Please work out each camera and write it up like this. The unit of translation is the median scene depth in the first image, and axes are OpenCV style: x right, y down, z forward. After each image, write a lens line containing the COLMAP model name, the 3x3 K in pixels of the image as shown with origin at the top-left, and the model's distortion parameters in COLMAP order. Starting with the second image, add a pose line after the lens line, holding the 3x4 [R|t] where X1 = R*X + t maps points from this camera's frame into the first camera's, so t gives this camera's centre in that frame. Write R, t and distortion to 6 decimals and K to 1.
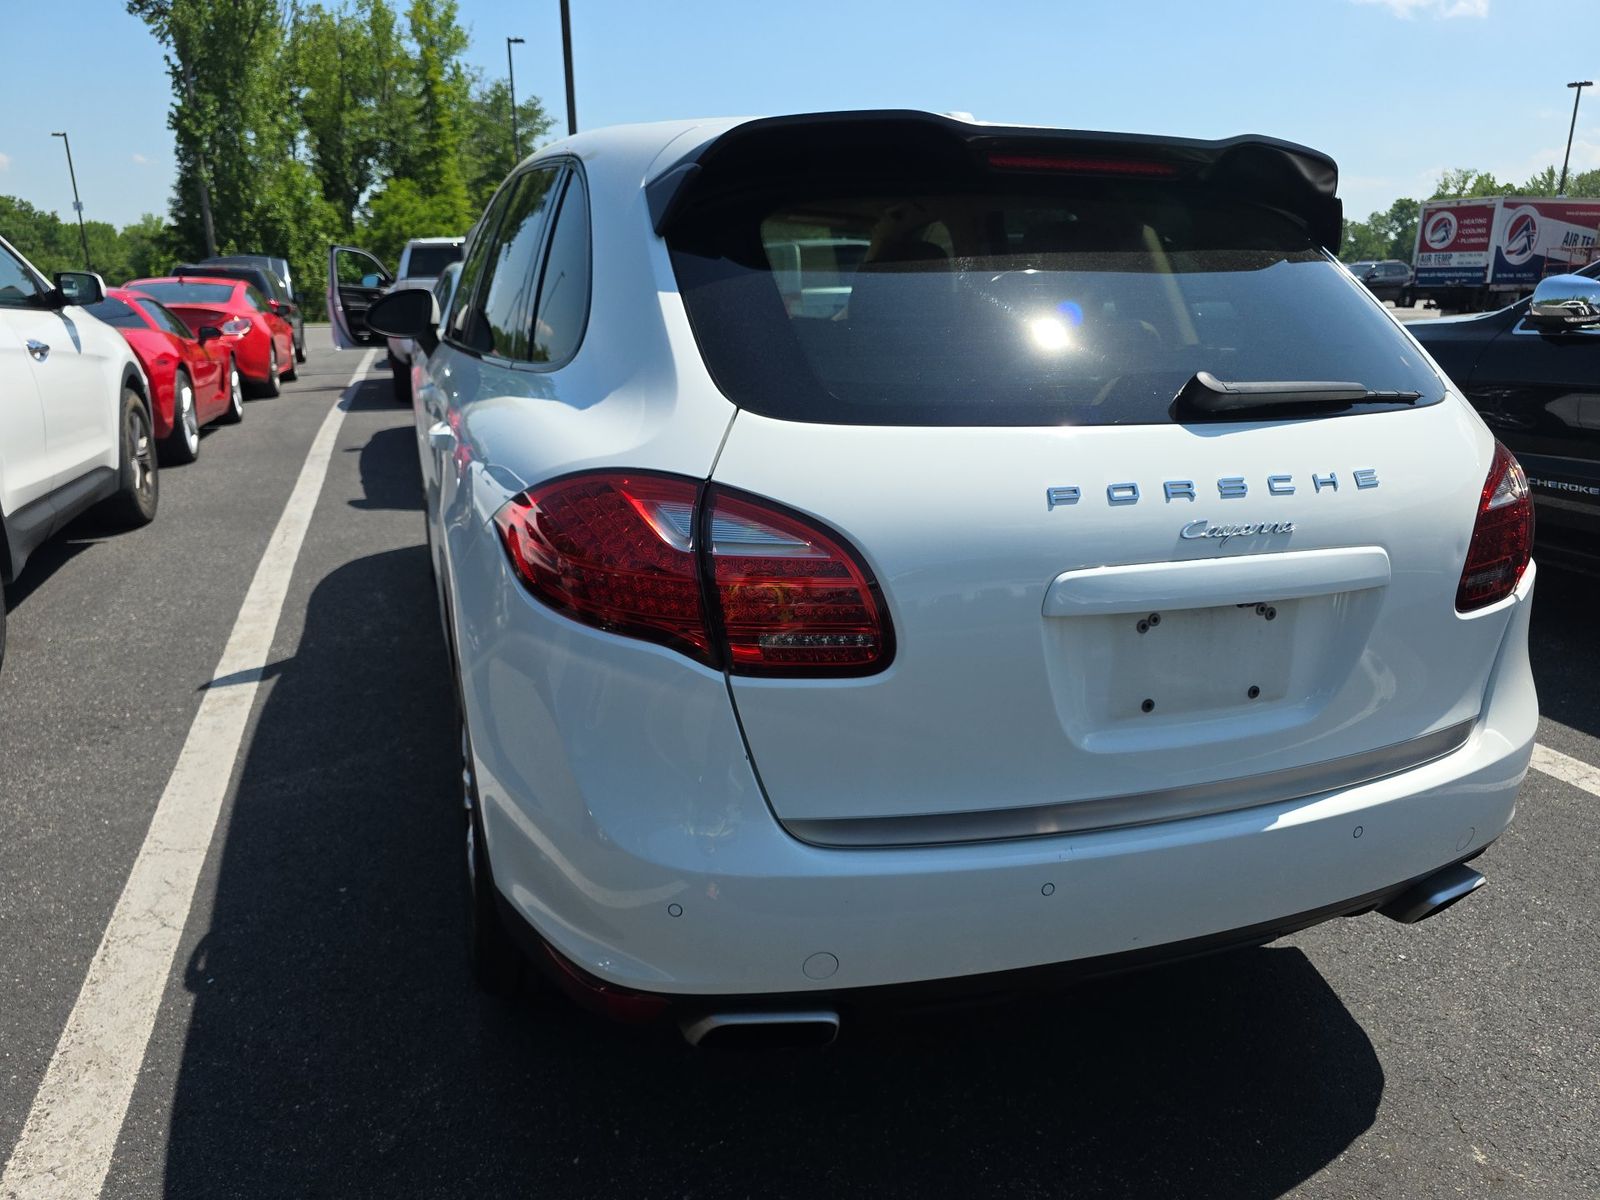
lens RADIAL K [[1057.3, 0, 762.8], [0, 1057.3, 600.4], [0, 0, 1]] dist [0.039671, -0.030443]
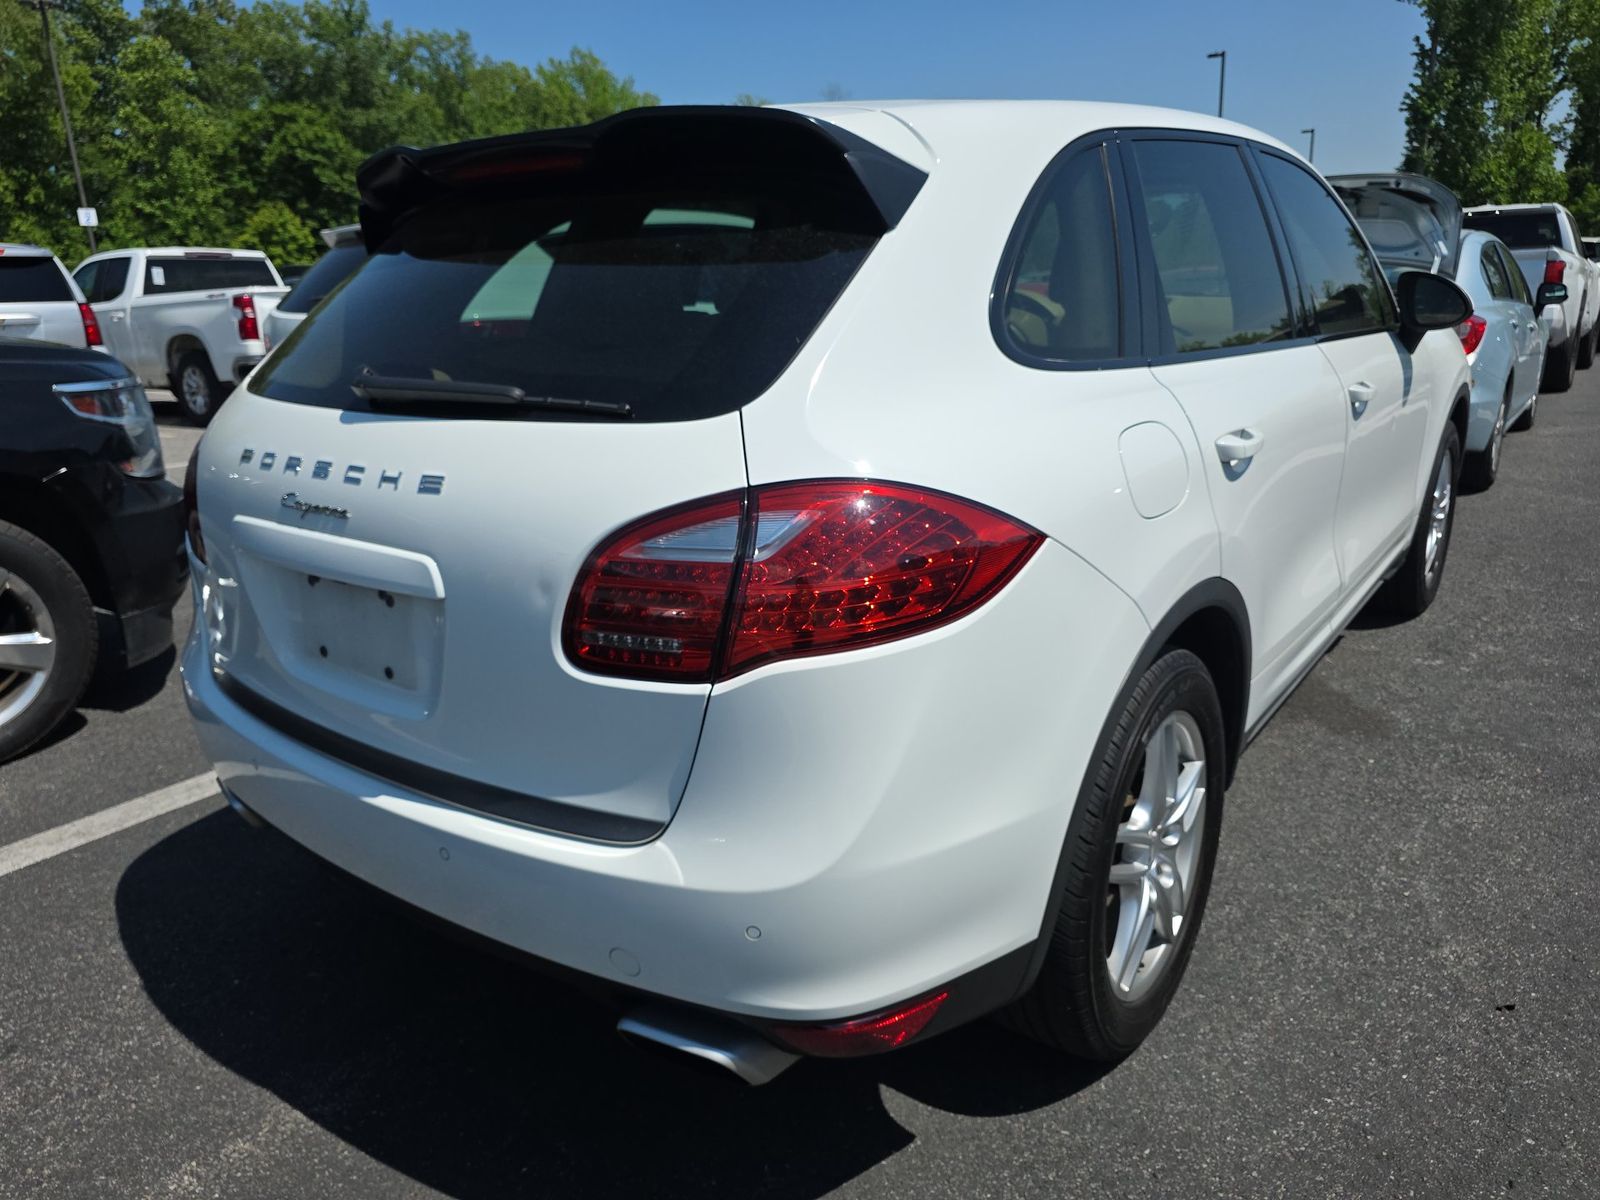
lens RADIAL K [[1080.5, 0, 800.5], [0, 1080.5, 591.2], [0, 0, 1]] dist [0.036281, -0.032544]
pose [[0.560740, 0.201931, -0.802991, 0.858931], [-0.202171, 0.973843, 0.103717, -0.104340], [0.802931, 0.104183, 0.586897, 0.395370]]
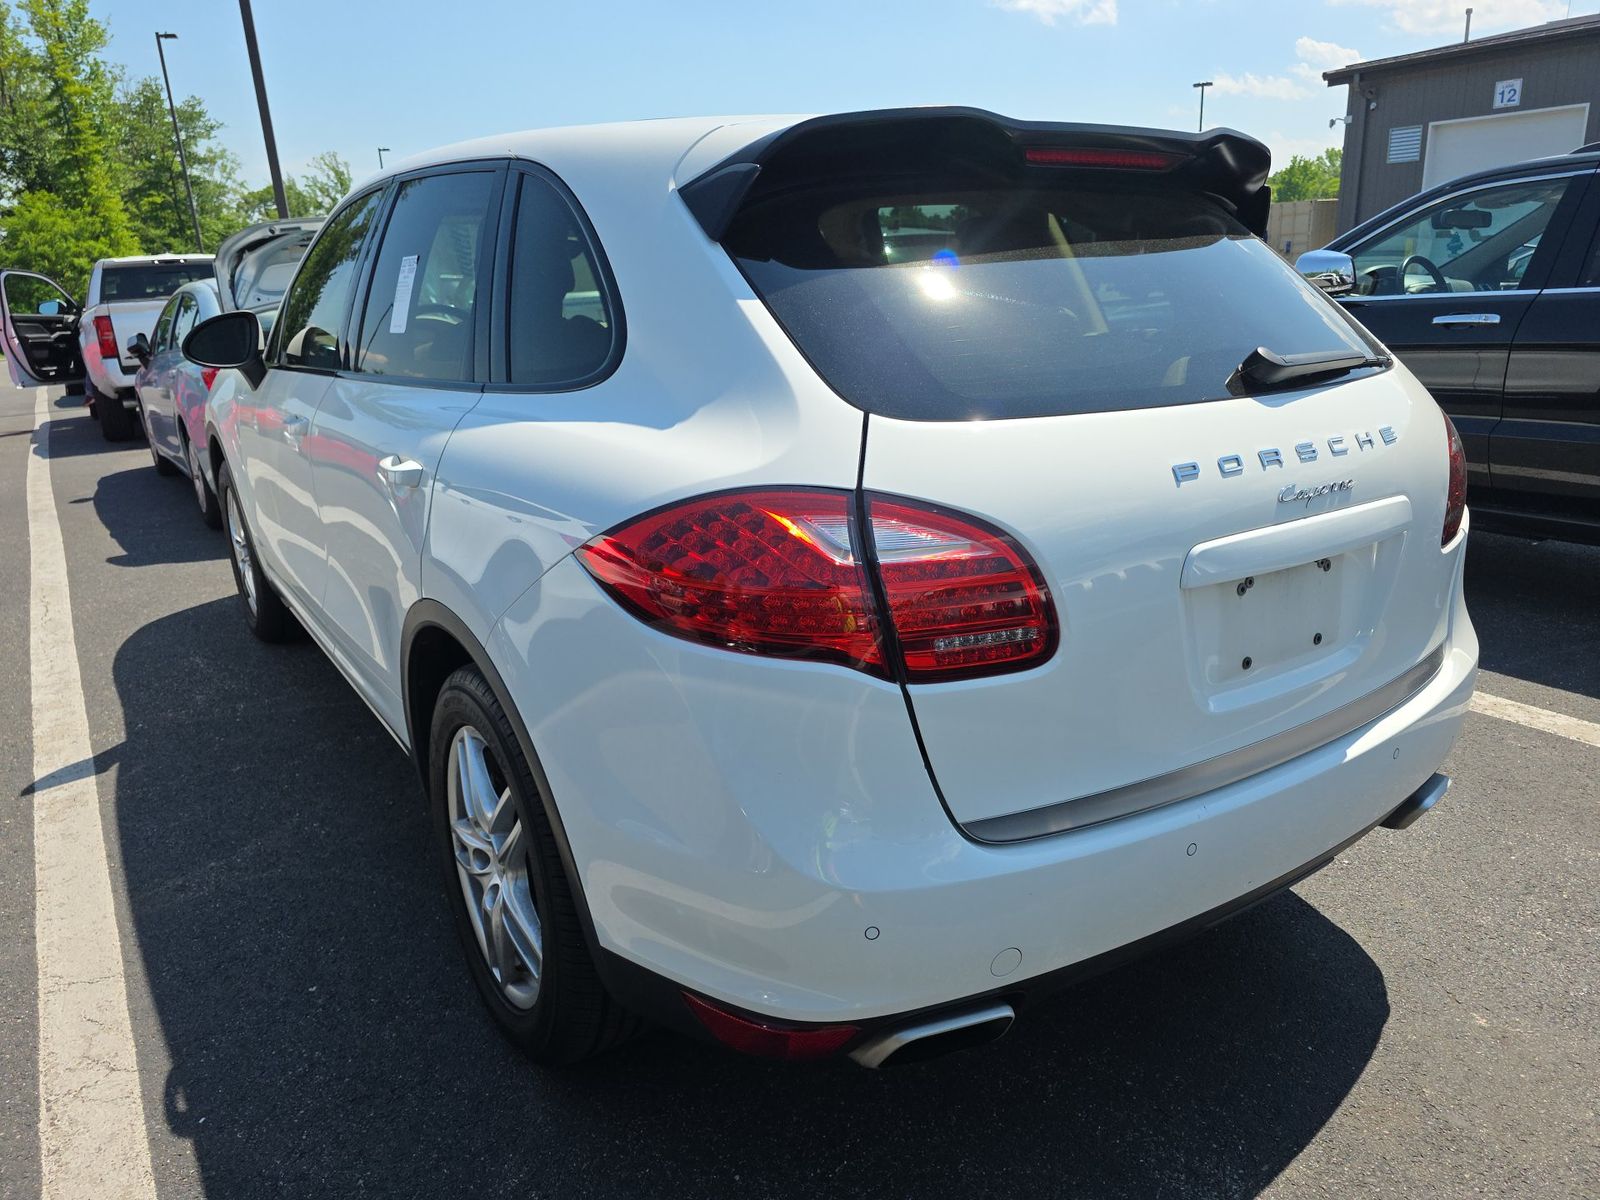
lens RADIAL K [[1067.9, 0, 760.1], [0, 1067.9, 607.7], [0, 0, 1]] dist [0.036329, -0.030650]
pose [[0.967315, -0.115248, 0.225874, -0.188627], [0.114544, 0.993285, 0.016262, -0.016044], [-0.226231, 0.010142, 0.974021, 0.033865]]
